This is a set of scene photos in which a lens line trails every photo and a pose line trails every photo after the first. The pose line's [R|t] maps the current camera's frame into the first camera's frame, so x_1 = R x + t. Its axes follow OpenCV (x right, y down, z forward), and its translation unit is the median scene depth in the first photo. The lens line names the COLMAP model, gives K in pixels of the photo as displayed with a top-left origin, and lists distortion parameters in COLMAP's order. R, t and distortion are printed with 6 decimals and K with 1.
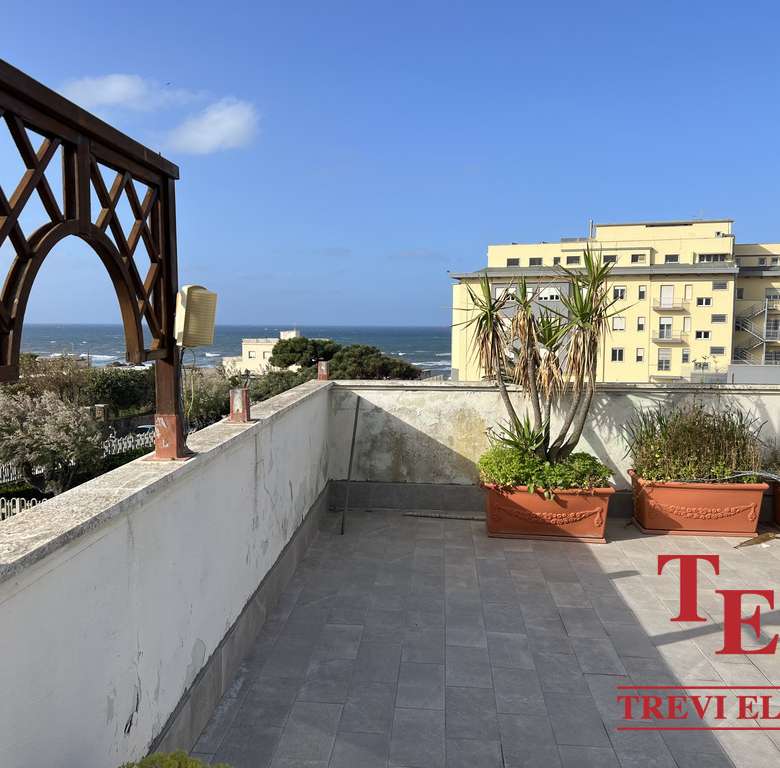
lens RADIAL K [[771.2, 0, 381.7], [0, 771.2, 371.7], [0, 0, 1]] dist [0.019685, 0.000000]
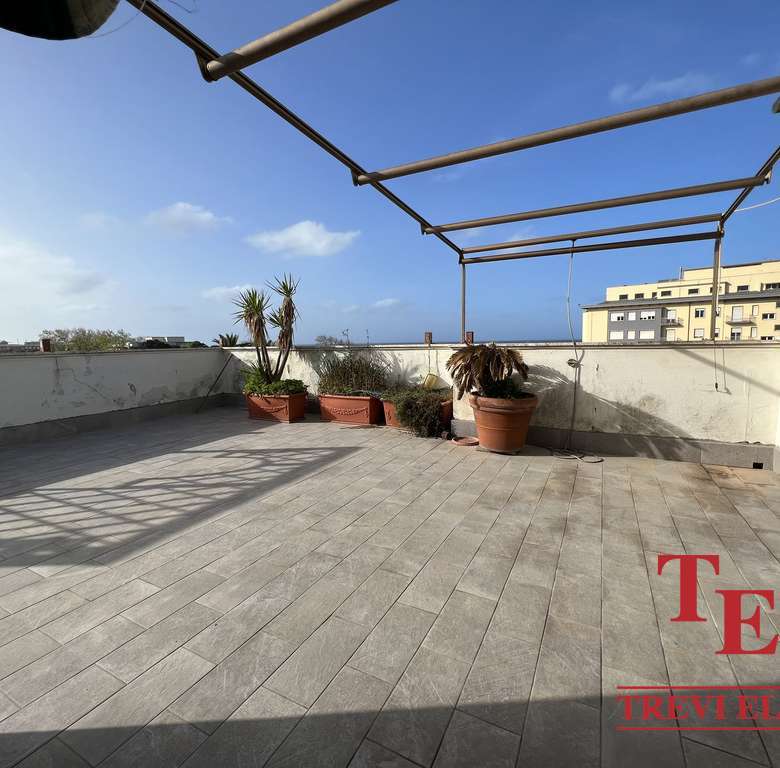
lens RADIAL K [[410.0, 0, 386.8], [0, 410.0, 380.3], [0, 0, 1]] dist [-0.002129, -0.001228]
pose [[0.922004, 0.015720, -0.386862, 0.815260], [-0.002145, 0.999368, 0.035494, 0.063920], [0.387175, -0.031896, 0.921454, 0.109755]]
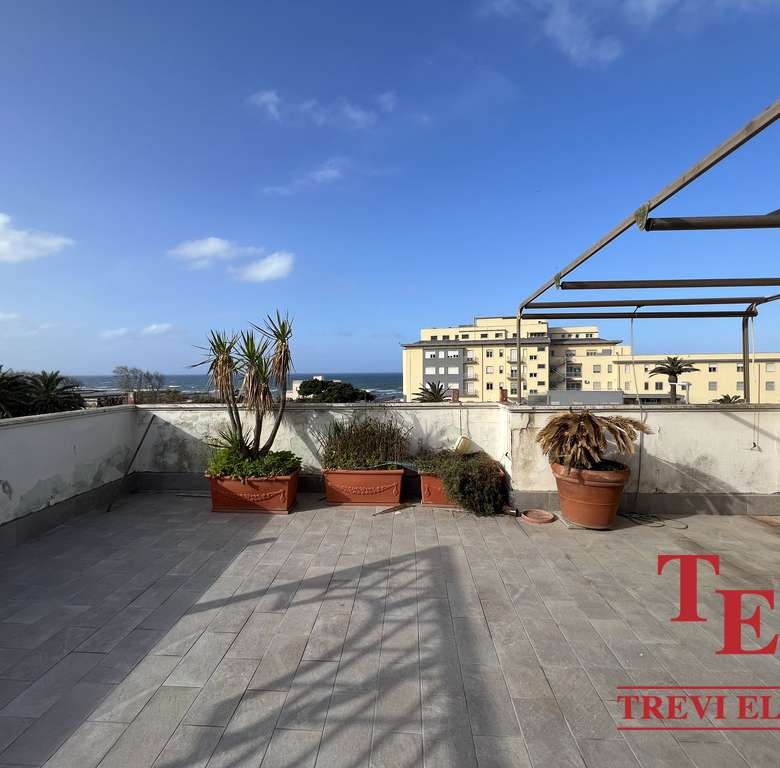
lens RADIAL K [[410.0, 0, 389.2], [0, 410.0, 382.7], [0, 0, 1]] dist [-0.002129, -0.001228]
pose [[0.999227, -0.013887, 0.036779, 0.398743], [0.015169, 0.999279, -0.034802, 0.003915], [-0.036269, 0.035333, 0.998717, 0.188441]]
